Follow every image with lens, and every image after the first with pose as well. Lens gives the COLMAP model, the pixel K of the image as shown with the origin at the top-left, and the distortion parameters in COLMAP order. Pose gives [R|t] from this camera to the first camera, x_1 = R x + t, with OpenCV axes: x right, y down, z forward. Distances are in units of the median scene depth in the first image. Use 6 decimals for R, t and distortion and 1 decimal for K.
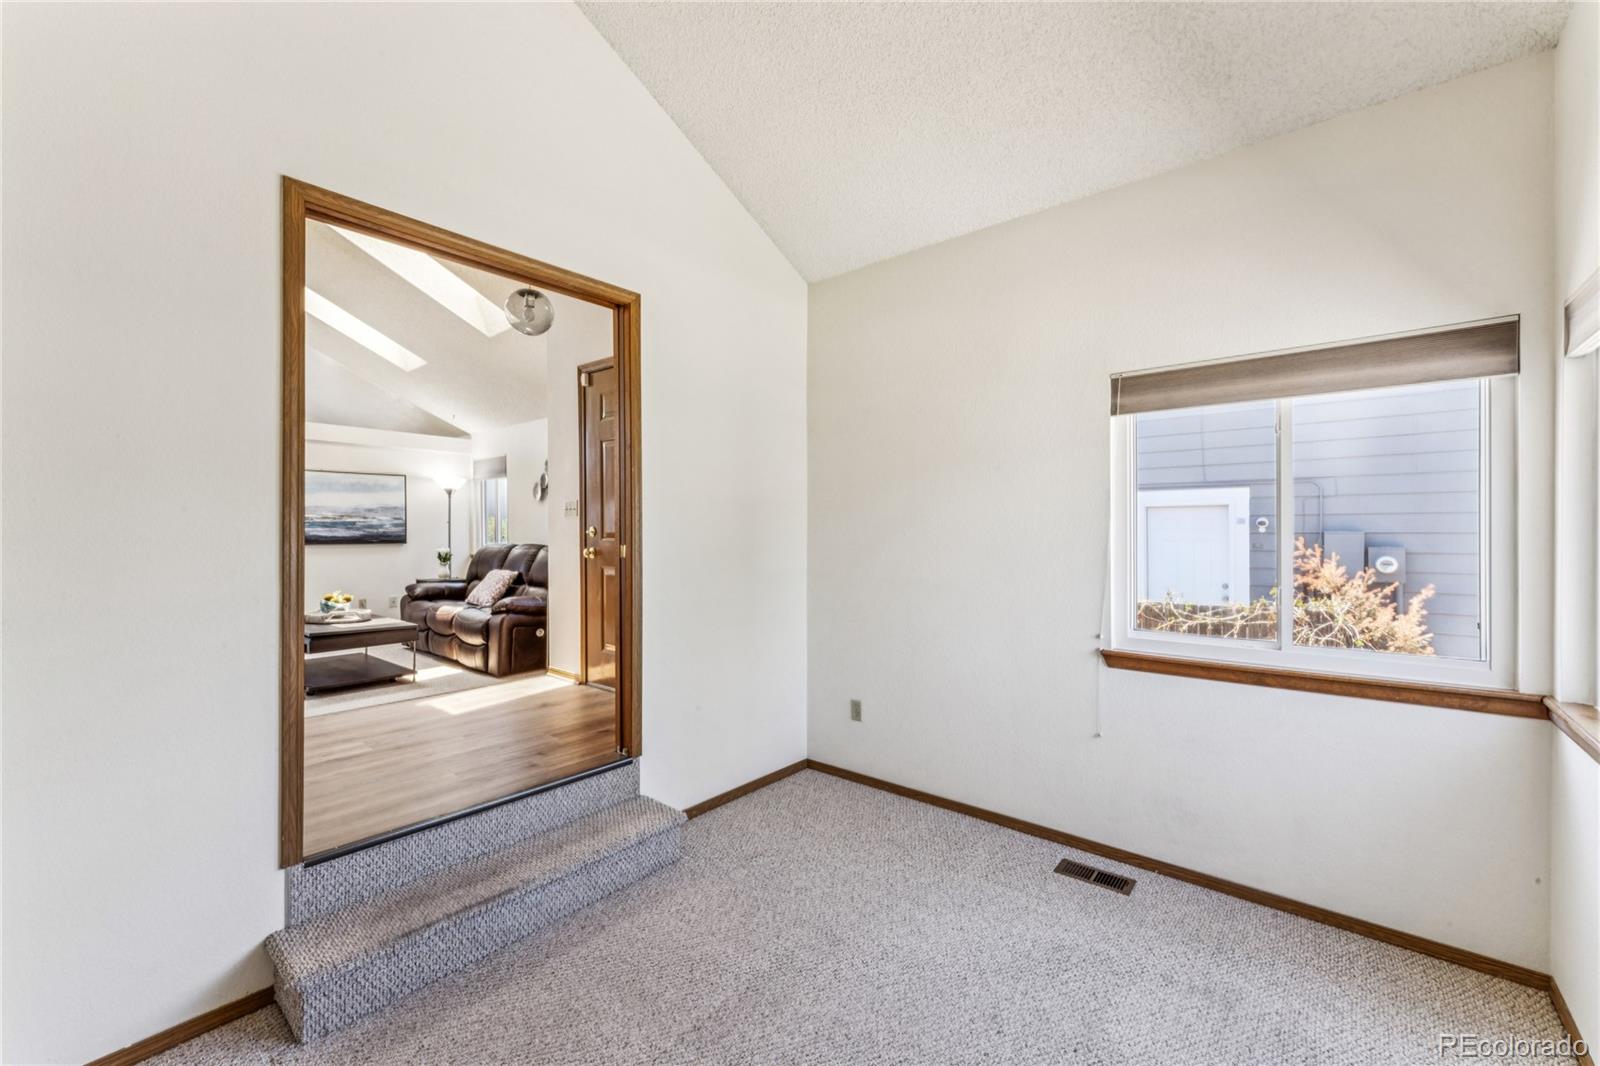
lens RADIAL K [[647.9, 0, 801.5], [0, 647.9, 530.6], [0, 0, 1]] dist [0.002366, 0.000116]
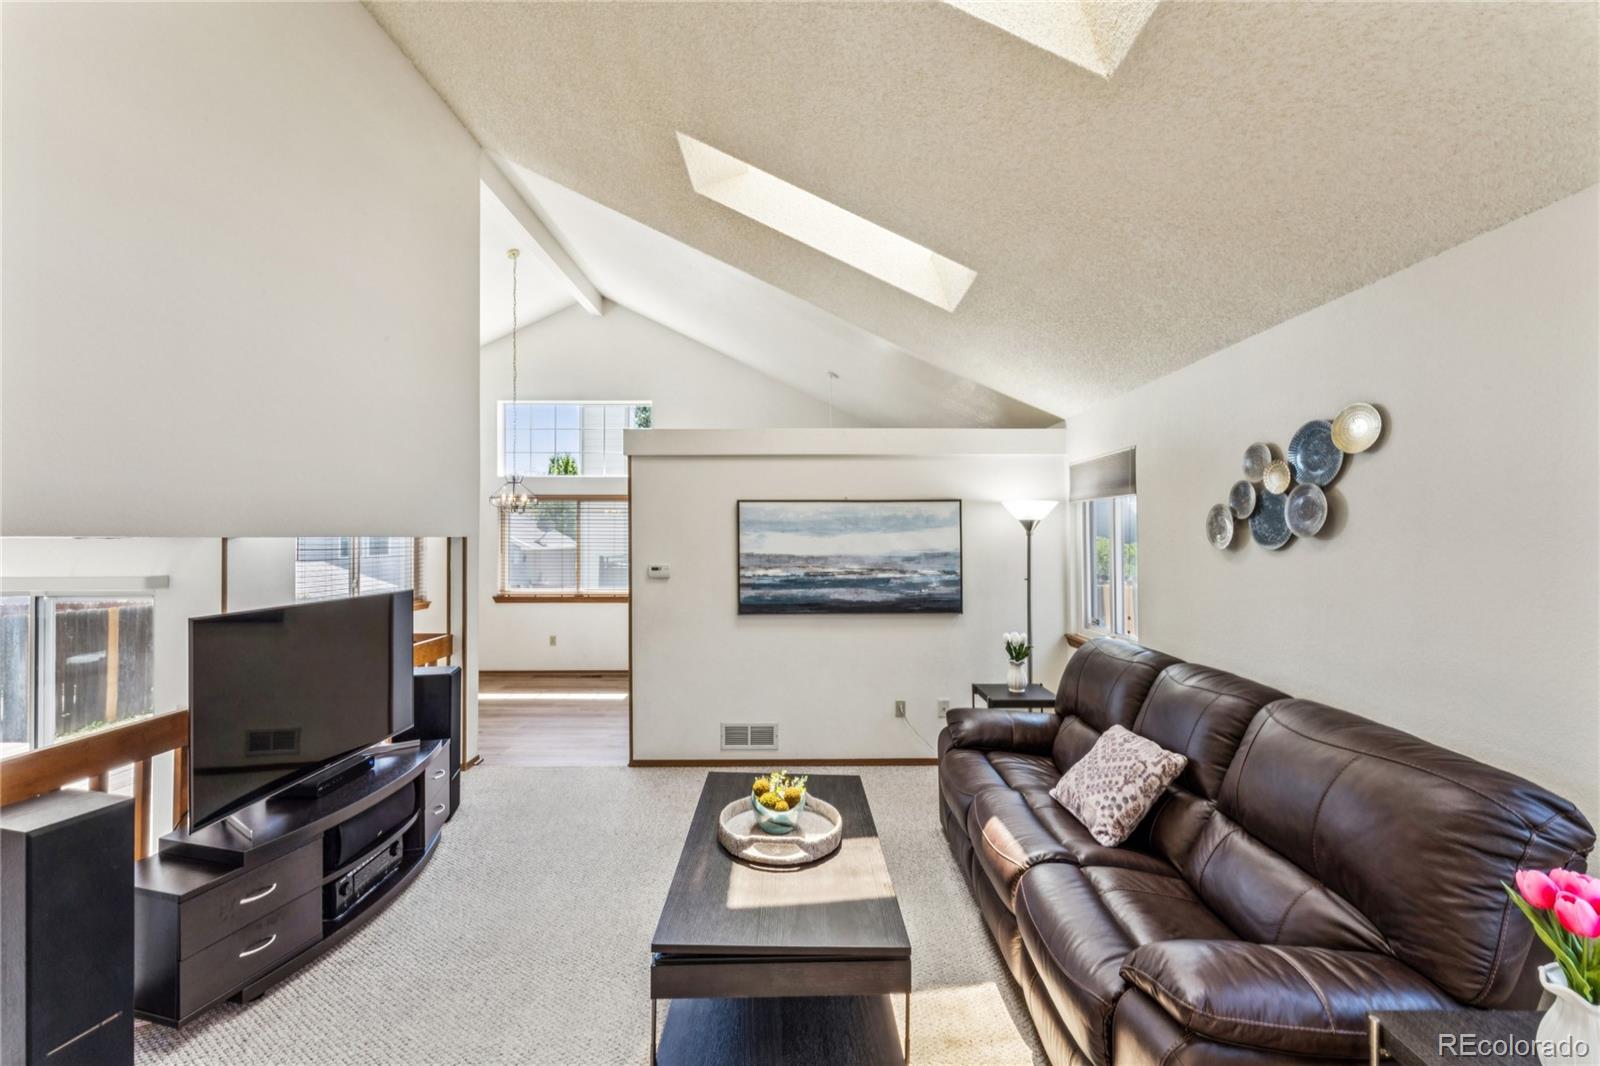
lens RADIAL K [[647.9, 0, 804.0], [0, 647.9, 529.7], [0, 0, 1]] dist [0.002366, 0.000116]
pose [[0.645941, -0.011048, -0.763307, -0.261143], [0.000254, 0.999898, -0.014257, -0.051306], [0.763387, 0.009015, 0.645878, 0.529471]]
